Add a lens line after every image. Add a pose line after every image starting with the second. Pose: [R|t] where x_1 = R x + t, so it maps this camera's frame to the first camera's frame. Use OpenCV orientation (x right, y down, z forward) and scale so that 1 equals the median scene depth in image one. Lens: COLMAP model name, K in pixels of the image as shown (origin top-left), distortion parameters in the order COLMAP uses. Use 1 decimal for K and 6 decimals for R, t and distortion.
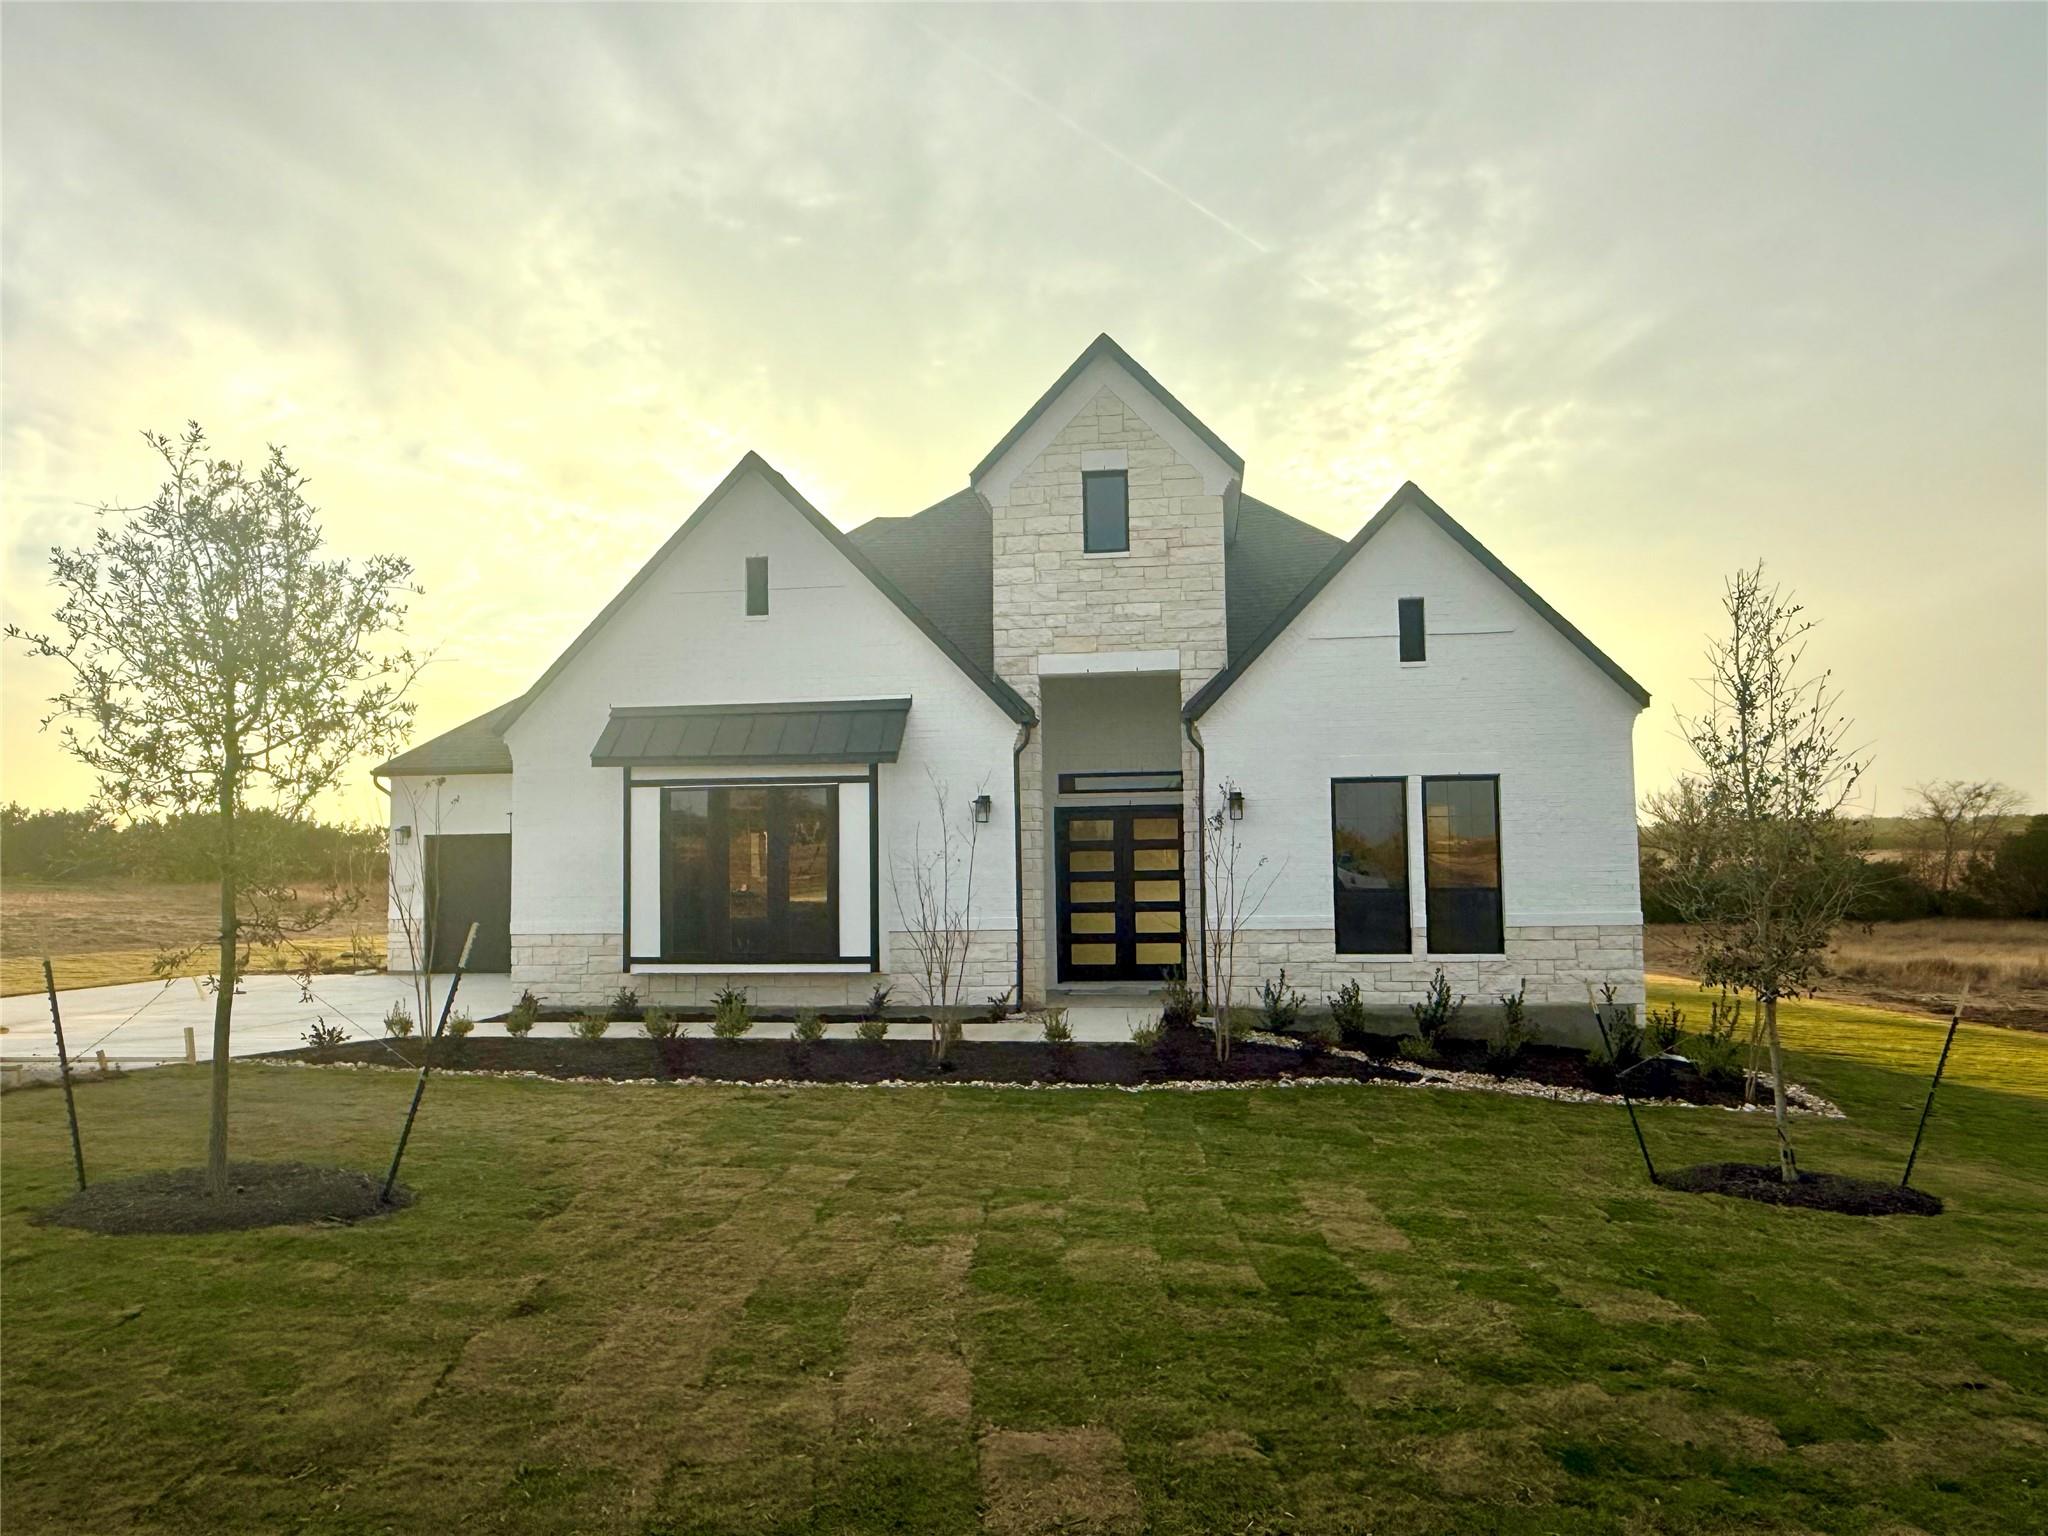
lens RADIAL K [[1400.7, 0, 1024.5], [0, 1400.7, 773.3], [0, 0, 1]] dist [-0.005205, 0.000747]
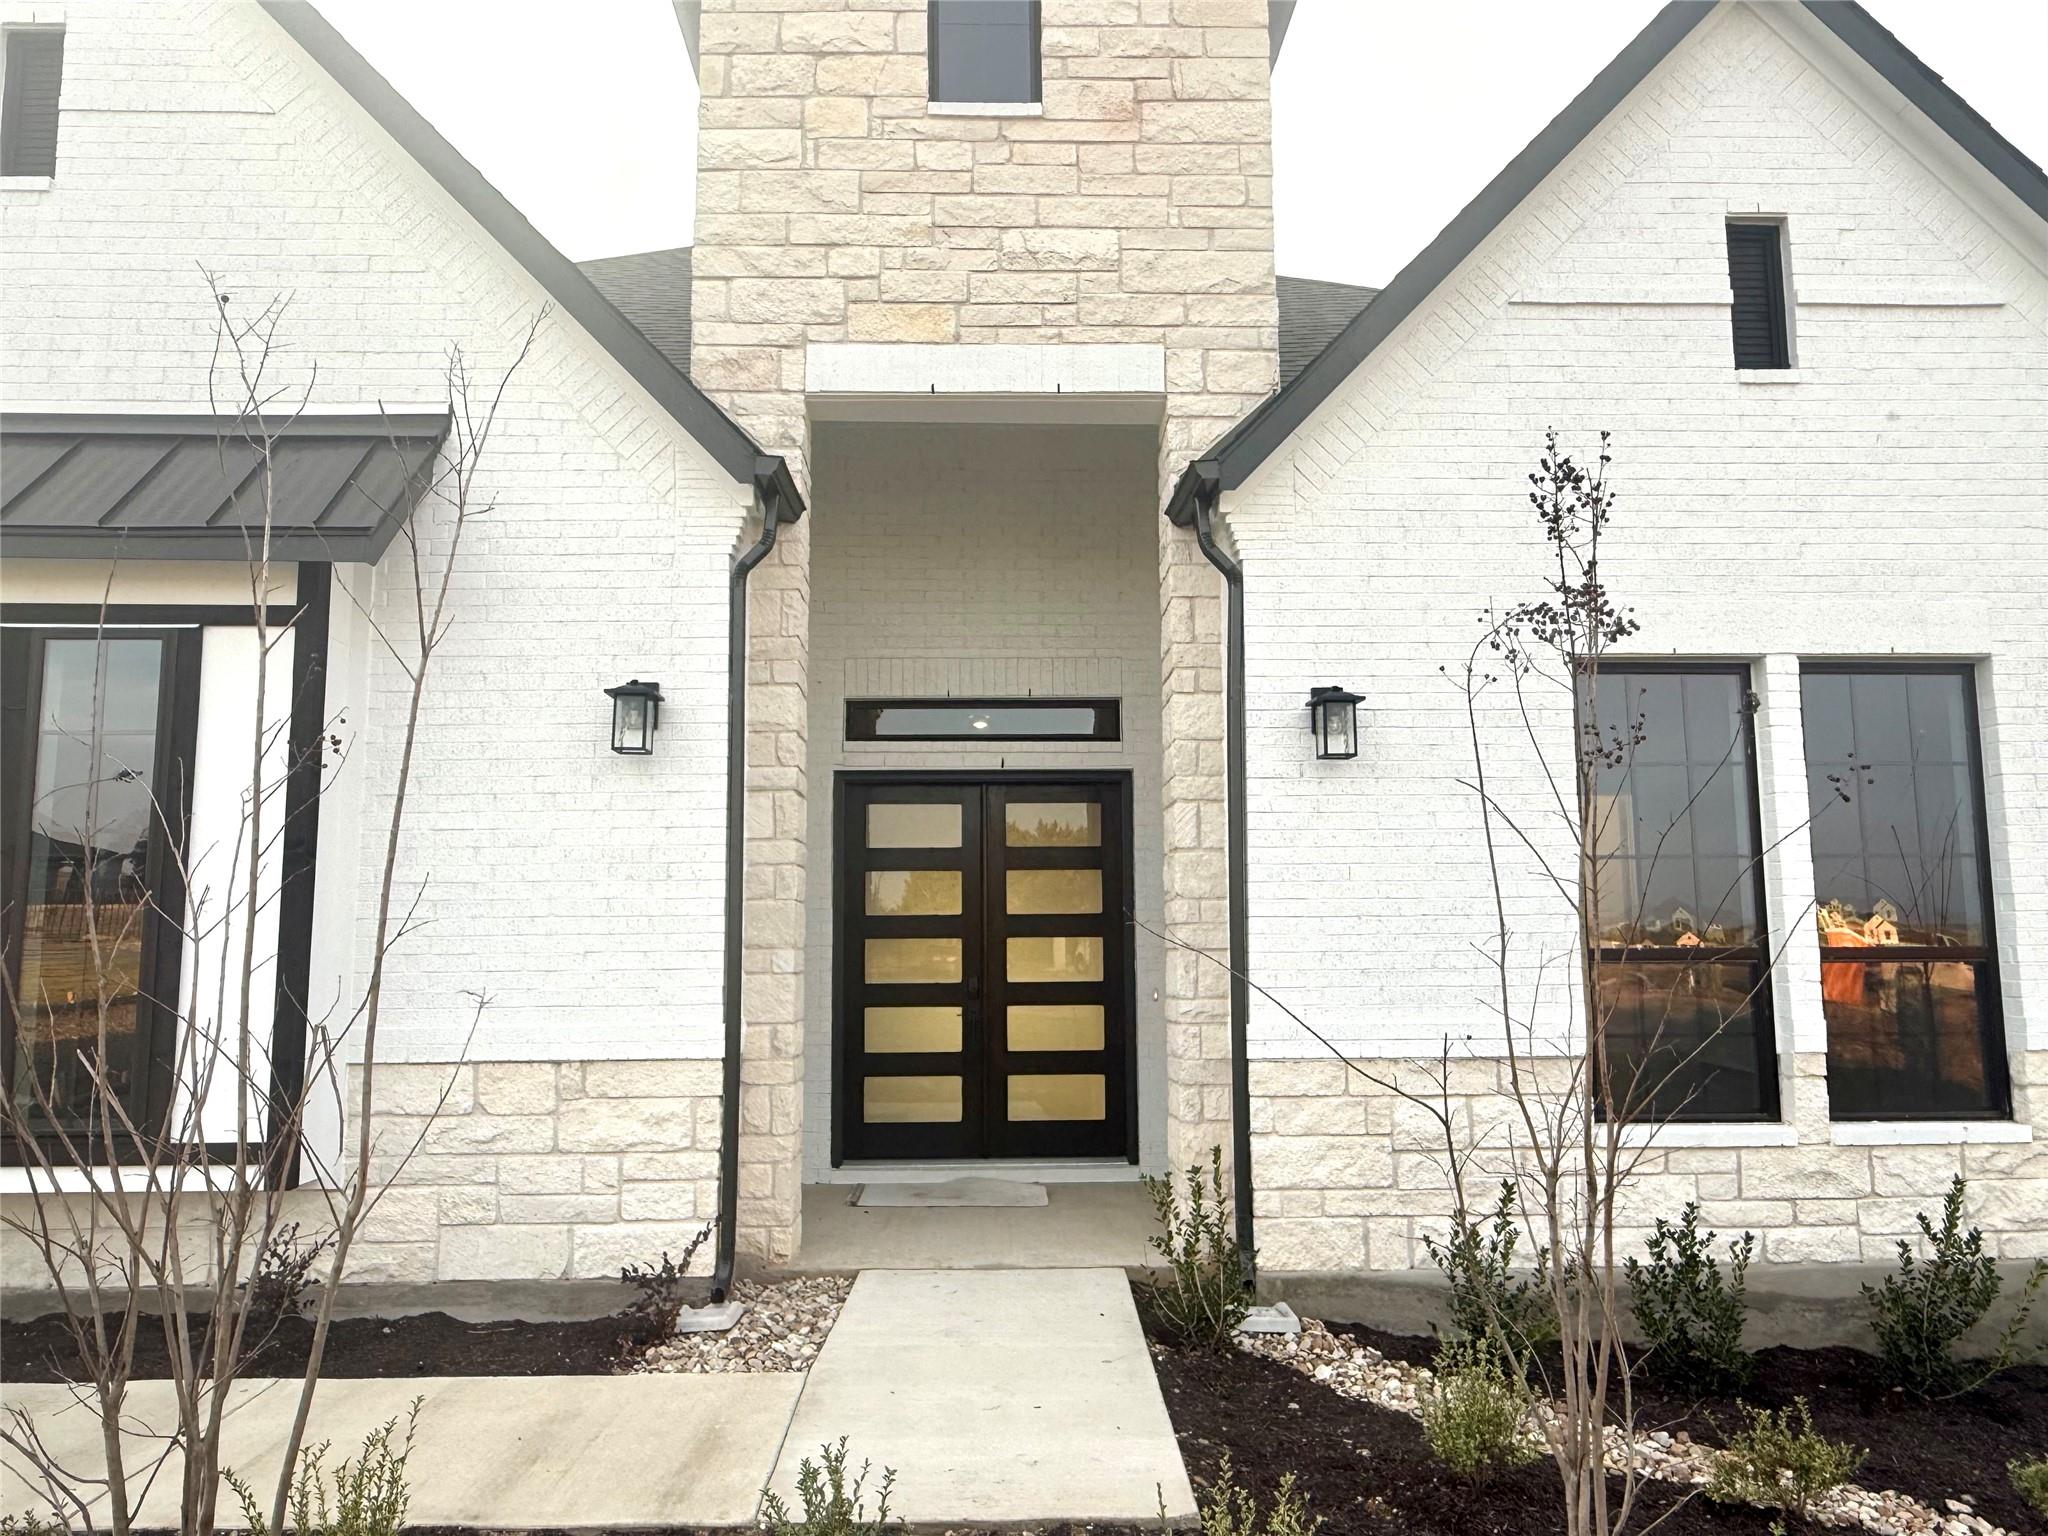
lens RADIAL K [[1400.7, 0, 1012.2], [0, 1400.7, 762.5], [0, 0, 1]] dist [-0.005205, 0.000747]
pose [[0.987684, 0.029033, 0.153742, 0.009983], [-0.018583, 0.997445, -0.068983, 0.058513], [-0.155352, 0.065276, 0.985700, 0.617162]]
